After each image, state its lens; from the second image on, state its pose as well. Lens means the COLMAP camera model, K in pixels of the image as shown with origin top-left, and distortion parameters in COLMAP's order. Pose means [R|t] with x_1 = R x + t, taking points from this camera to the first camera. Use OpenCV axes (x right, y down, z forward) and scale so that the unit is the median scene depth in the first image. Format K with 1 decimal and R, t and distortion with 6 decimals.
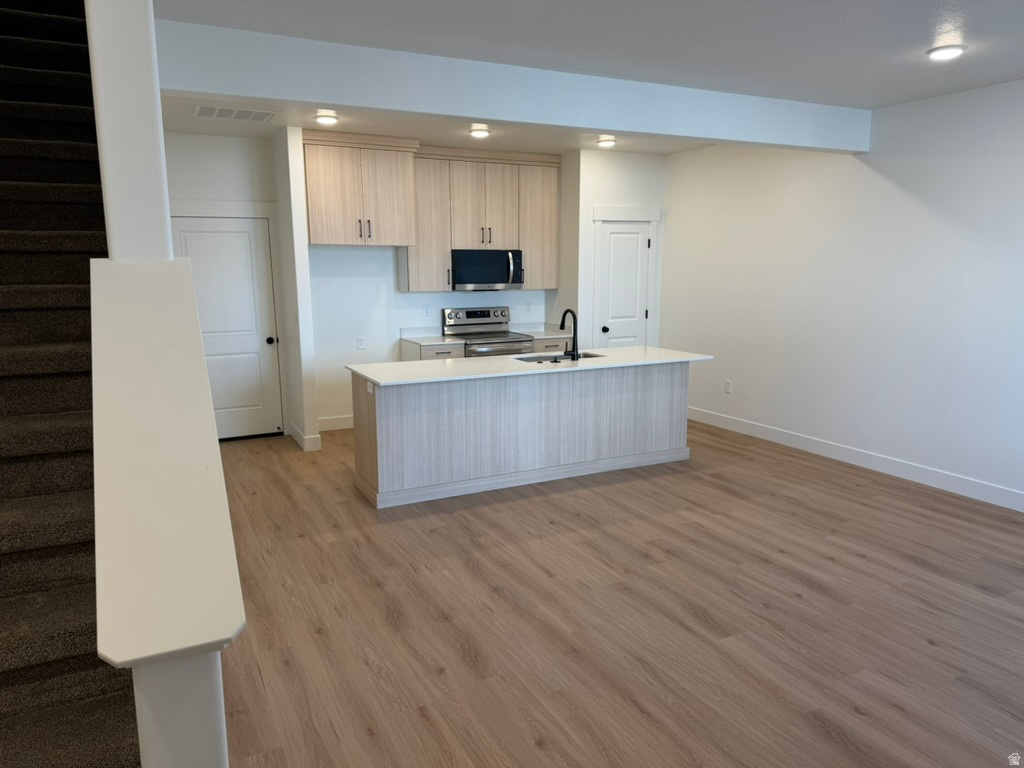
lens RADIAL K [[723.0, 0, 505.8], [0, 723.0, 386.2], [0, 0, 1]] dist [0.047615, -0.048109]
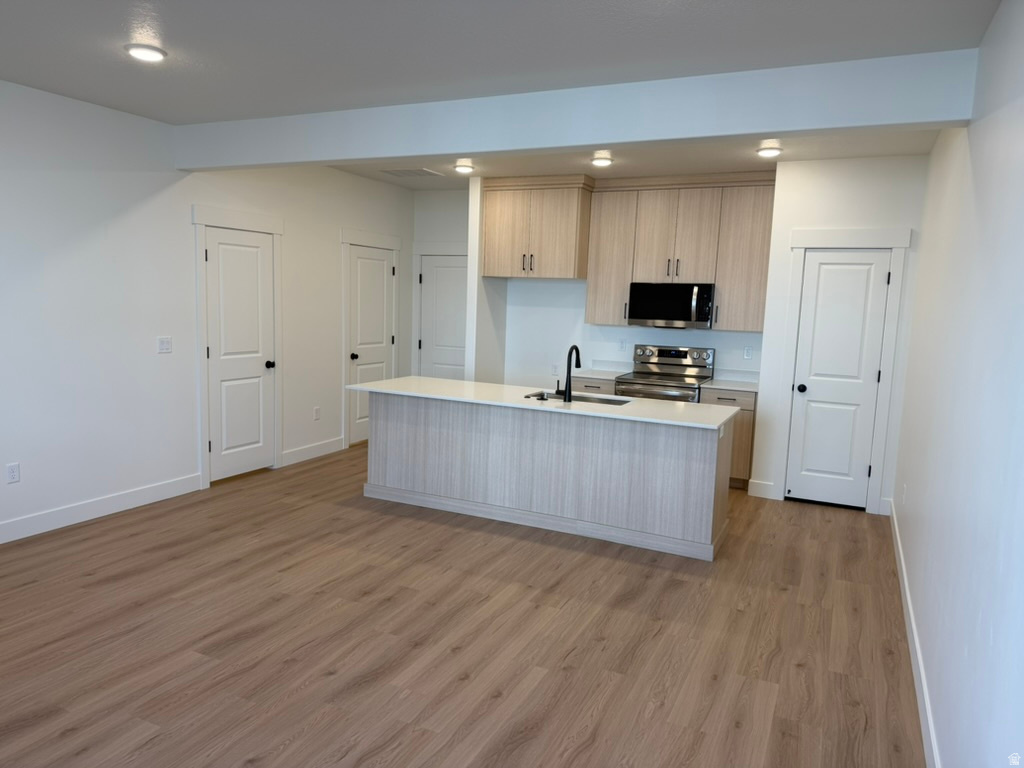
lens RADIAL K [[723.0, 0, 510.1], [0, 723.0, 380.0], [0, 0, 1]] dist [0.047615, -0.048109]
pose [[0.605236, 0.117826, -0.787278, 0.793464], [-0.168724, 0.985503, 0.017783, -0.069757], [0.777960, 0.122070, 0.616342, 0.406731]]
